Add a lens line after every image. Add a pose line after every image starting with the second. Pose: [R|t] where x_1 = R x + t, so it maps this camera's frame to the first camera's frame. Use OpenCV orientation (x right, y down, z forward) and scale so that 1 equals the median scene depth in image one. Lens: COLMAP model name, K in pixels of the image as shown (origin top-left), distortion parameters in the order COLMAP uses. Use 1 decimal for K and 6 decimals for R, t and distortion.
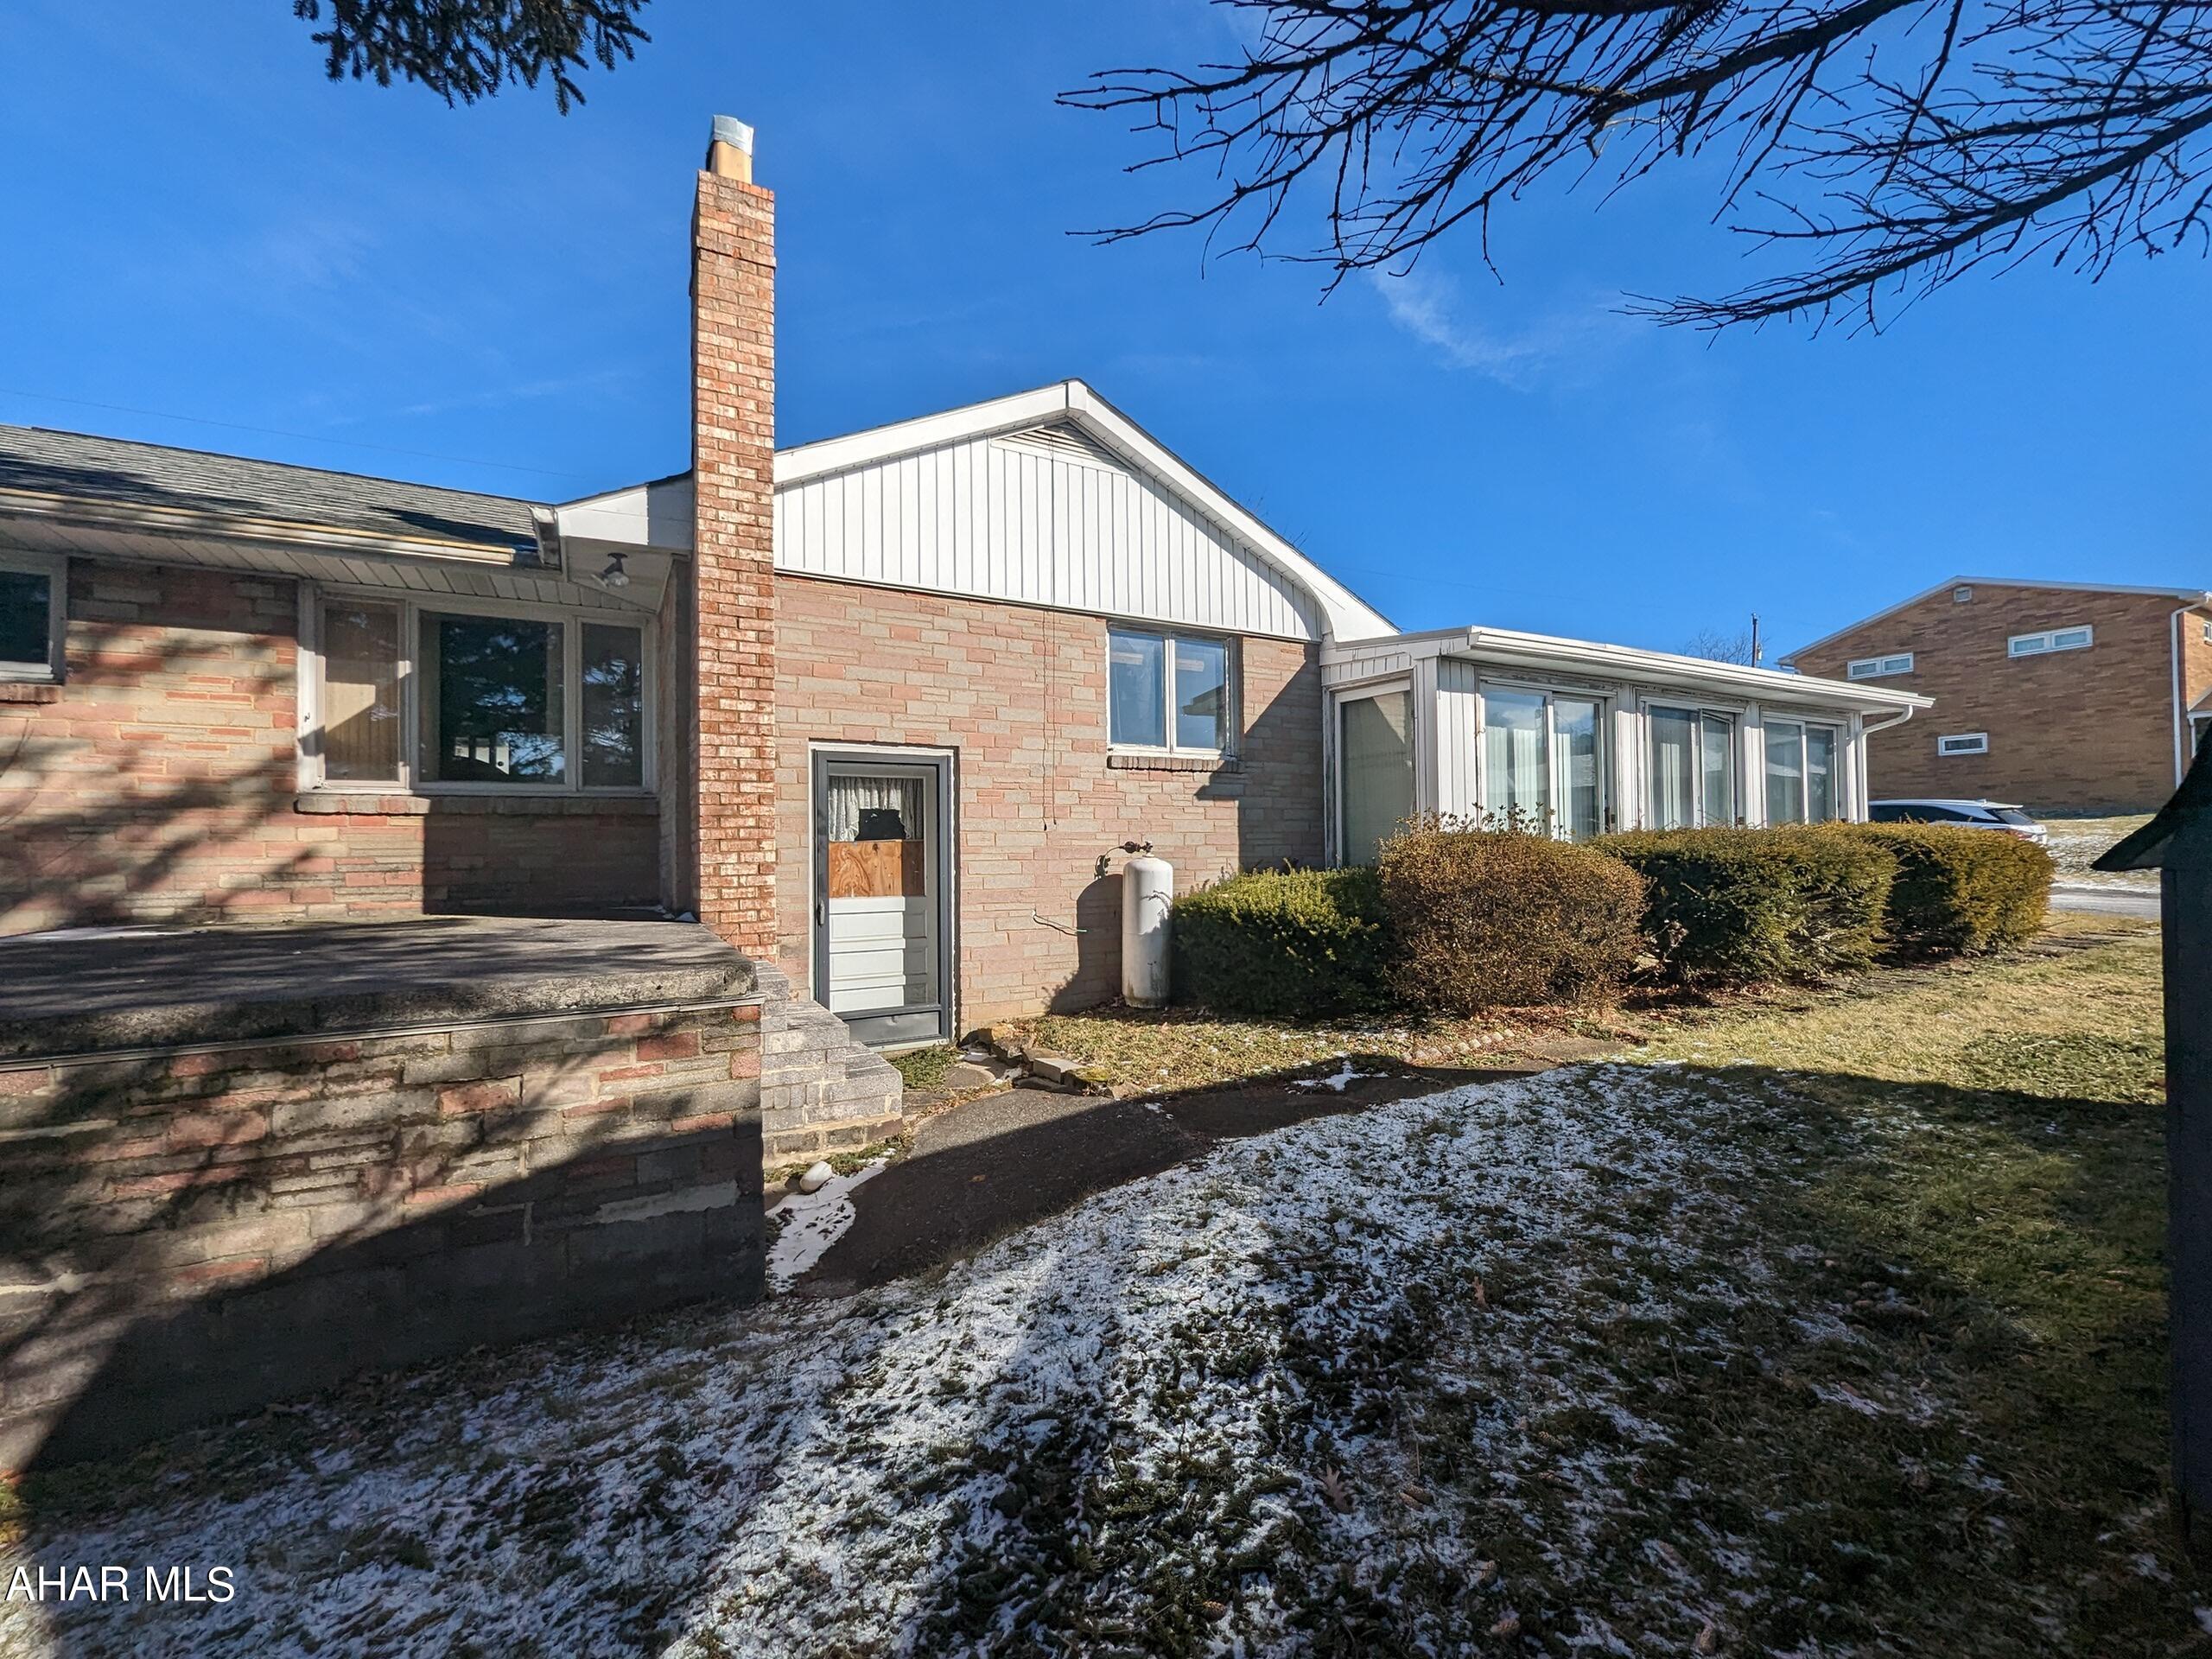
lens RADIAL K [[911.8, 0, 1112.4], [0, 911.8, 830.3], [0, 0, 1]] dist [-0.001305, -0.000598]
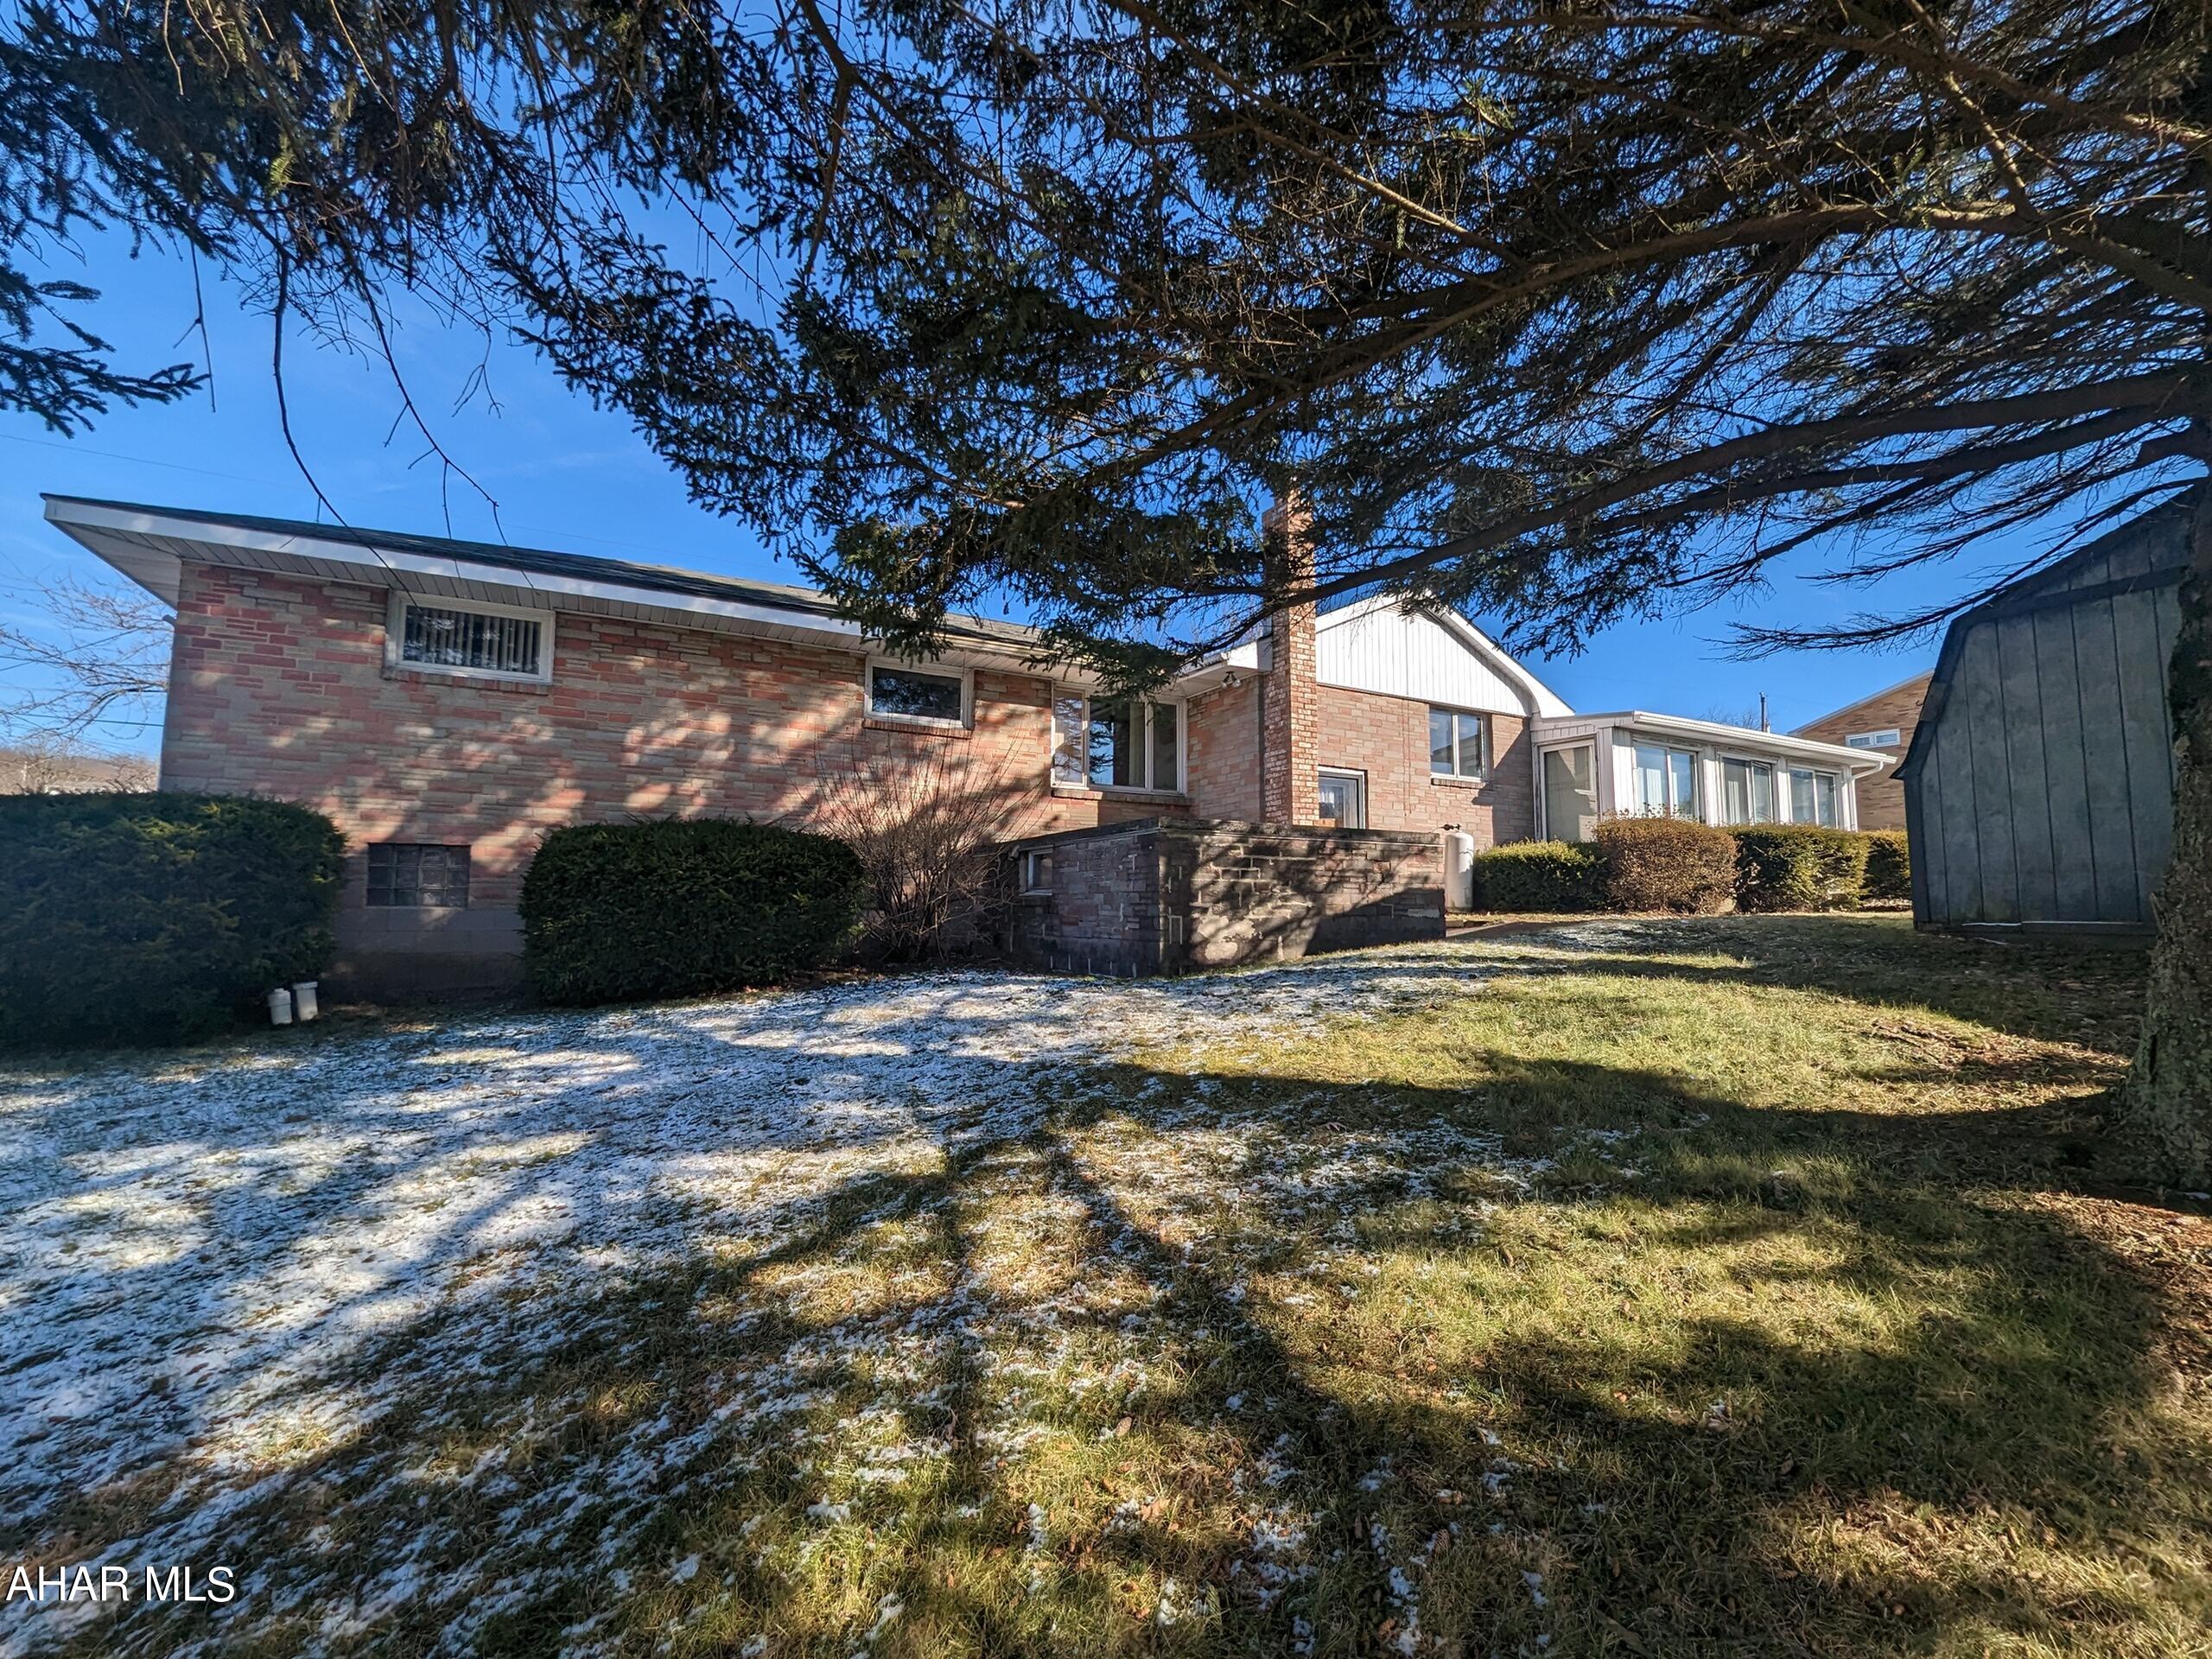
lens RADIAL K [[911.8, 0, 1099.7], [0, 911.8, 831.1], [0, 0, 1]] dist [-0.001305, -0.000598]
pose [[0.999783, 0.015477, -0.013954, -0.645790], [-0.016400, 0.997502, -0.068706, 0.161578], [0.012856, 0.068920, 0.997539, -0.828285]]
